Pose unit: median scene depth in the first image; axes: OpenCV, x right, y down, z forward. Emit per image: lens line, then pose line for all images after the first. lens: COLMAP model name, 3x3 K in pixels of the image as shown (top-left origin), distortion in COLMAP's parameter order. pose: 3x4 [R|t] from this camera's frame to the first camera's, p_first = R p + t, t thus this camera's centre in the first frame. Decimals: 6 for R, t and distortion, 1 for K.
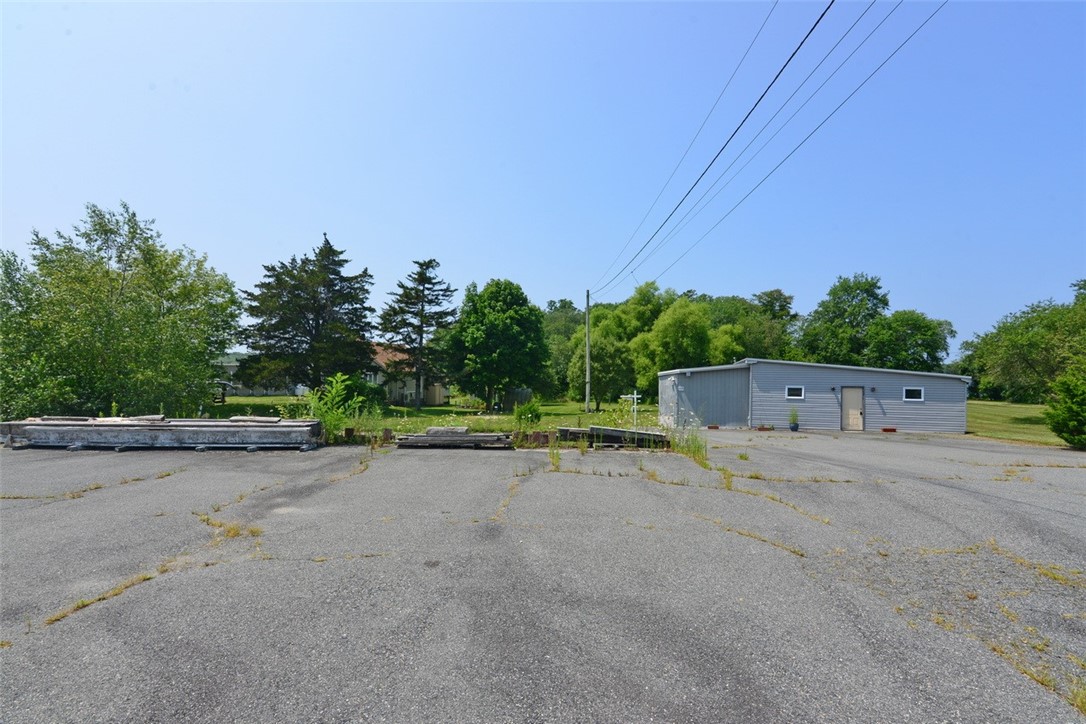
lens RADIAL K [[505.0, 0, 546.2], [0, 505.0, 369.2], [0, 0, 1]] dist [-0.015903, 0.001094]
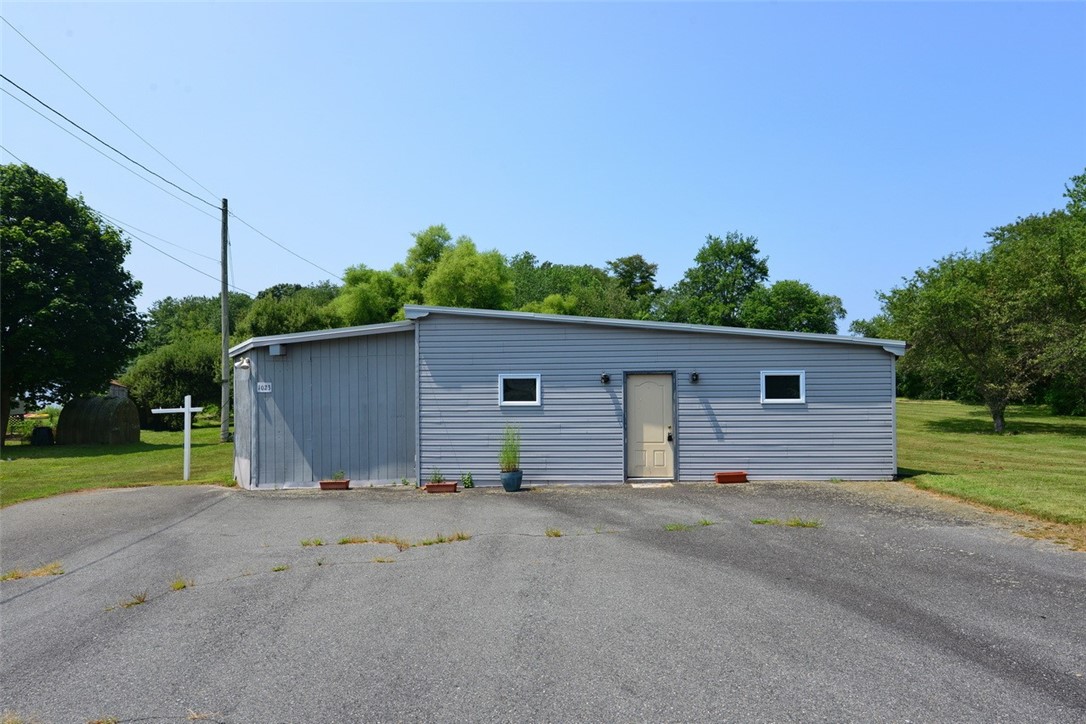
lens RADIAL K [[618.4, 0, 548.9], [0, 618.4, 364.9], [0, 0, 1]] dist [-0.012069, 0.001727]
pose [[0.970173, -0.014409, 0.241986, 0.214882], [0.016261, 0.999852, -0.005657, 0.015836], [-0.241869, 0.009424, 0.970263, 0.280690]]
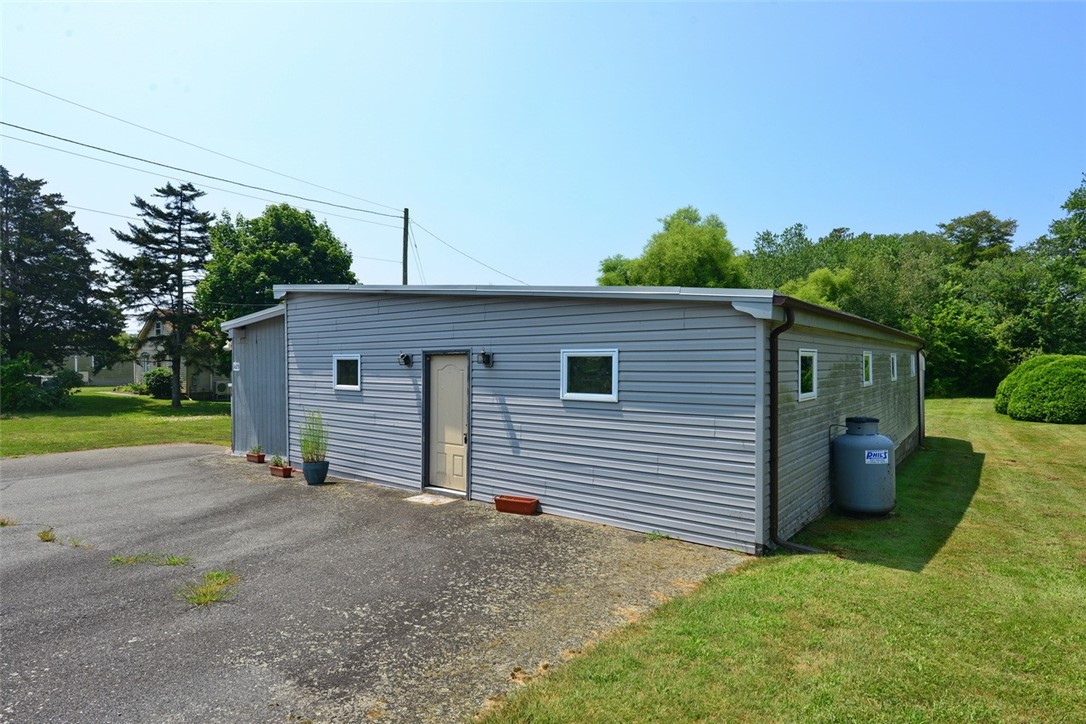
lens RADIAL K [[578.6, 0, 545.0], [0, 578.6, 365.2], [0, 0, 1]] dist [-0.012899, -0.000273]
pose [[0.938872, -0.009145, -0.344145, 0.412025], [0.013212, 0.999868, 0.009476, 0.020994], [0.344013, -0.013444, 0.938869, 0.358765]]
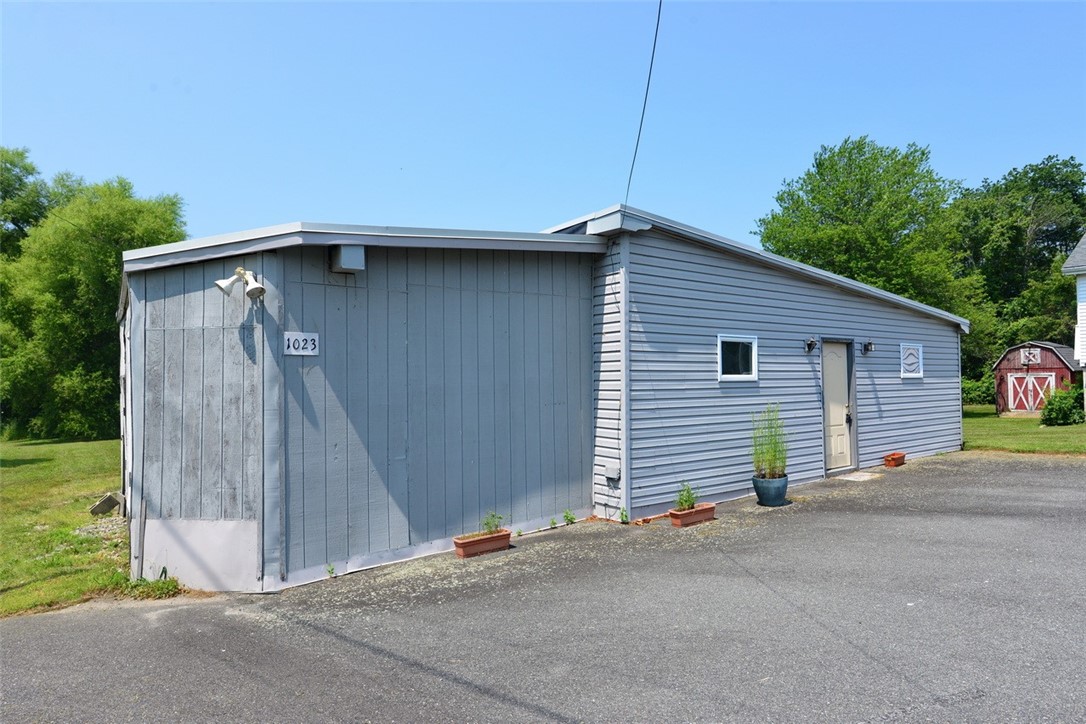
lens RADIAL K [[618.4, 0, 546.6], [0, 618.4, 360.2], [0, 0, 1]] dist [-0.012069, 0.001727]
pose [[0.597397, 0.007010, 0.801915, 0.088521], [0.002592, 0.999940, -0.010672, 0.027108], [-0.801941, 0.008454, 0.597343, 0.475527]]
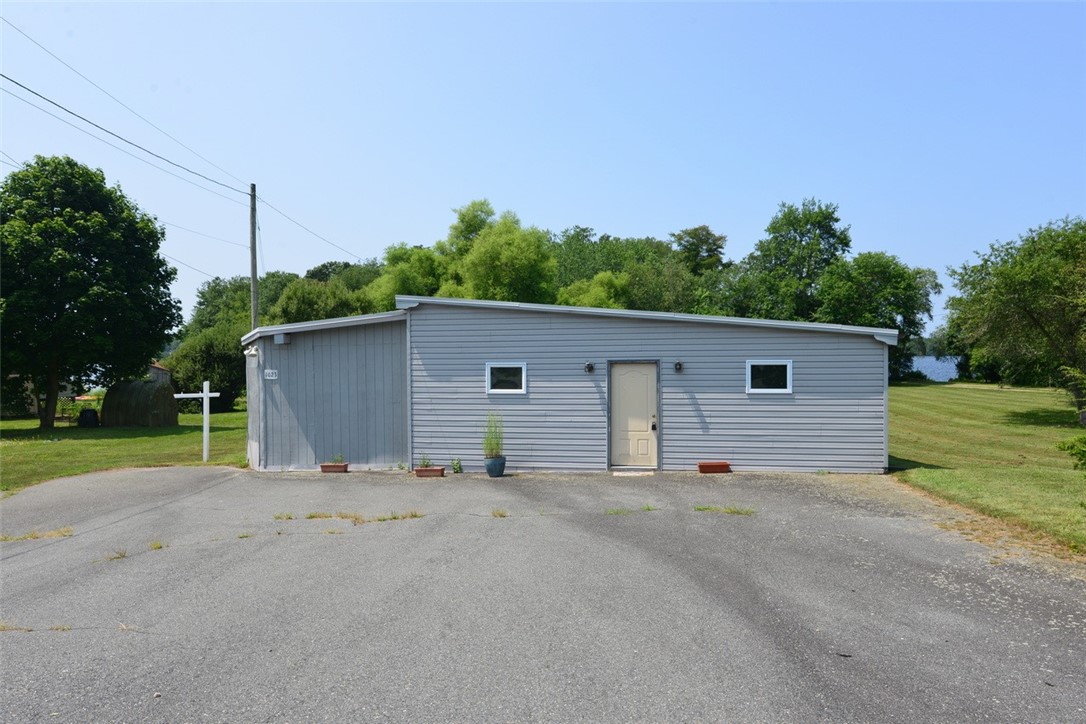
lens RADIAL K [[673.8, 0, 549.0], [0, 673.8, 365.3], [0, 0, 1]] dist [-0.005676, -0.000717]
pose [[0.989906, -0.018787, 0.140476, 0.243649], [0.015848, 0.999632, 0.022008, 0.013013], [-0.140837, -0.019560, 0.989839, 0.247123]]
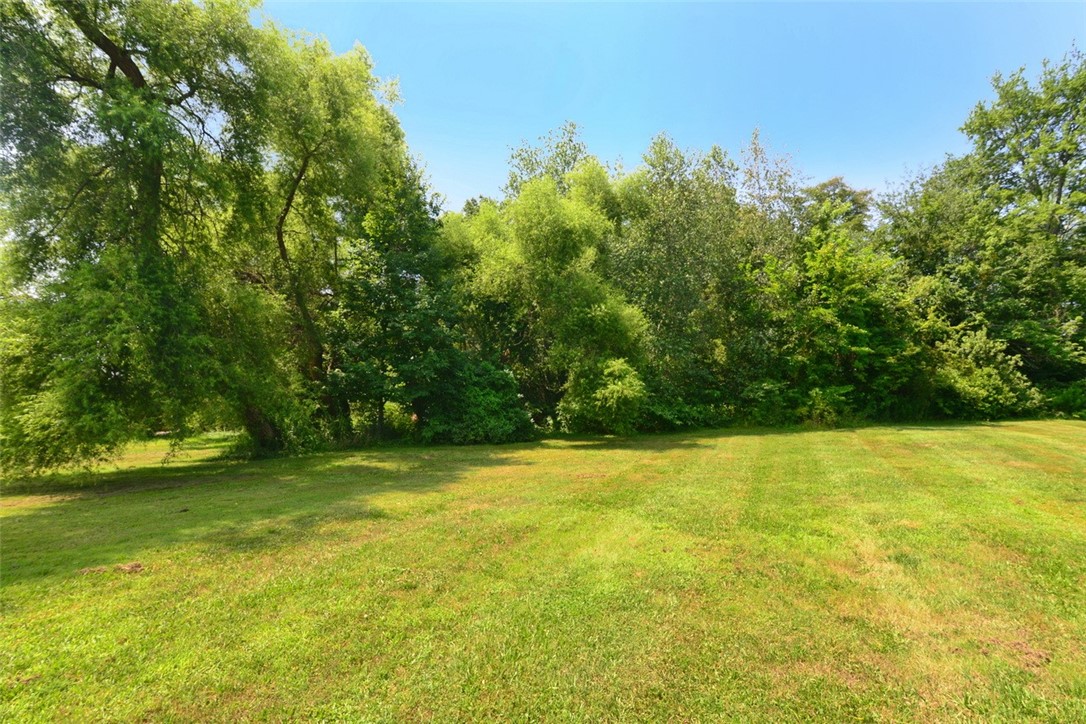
lens RADIAL K [[505.0, 0, 547.2], [0, 505.0, 371.2], [0, 0, 1]] dist [-0.015903, 0.001094]
pose [[0.985125, -0.036608, -0.167893, 0.546097], [0.030290, 0.998739, -0.040037, 0.056089], [0.169147, 0.034356, 0.984992, 1.030074]]
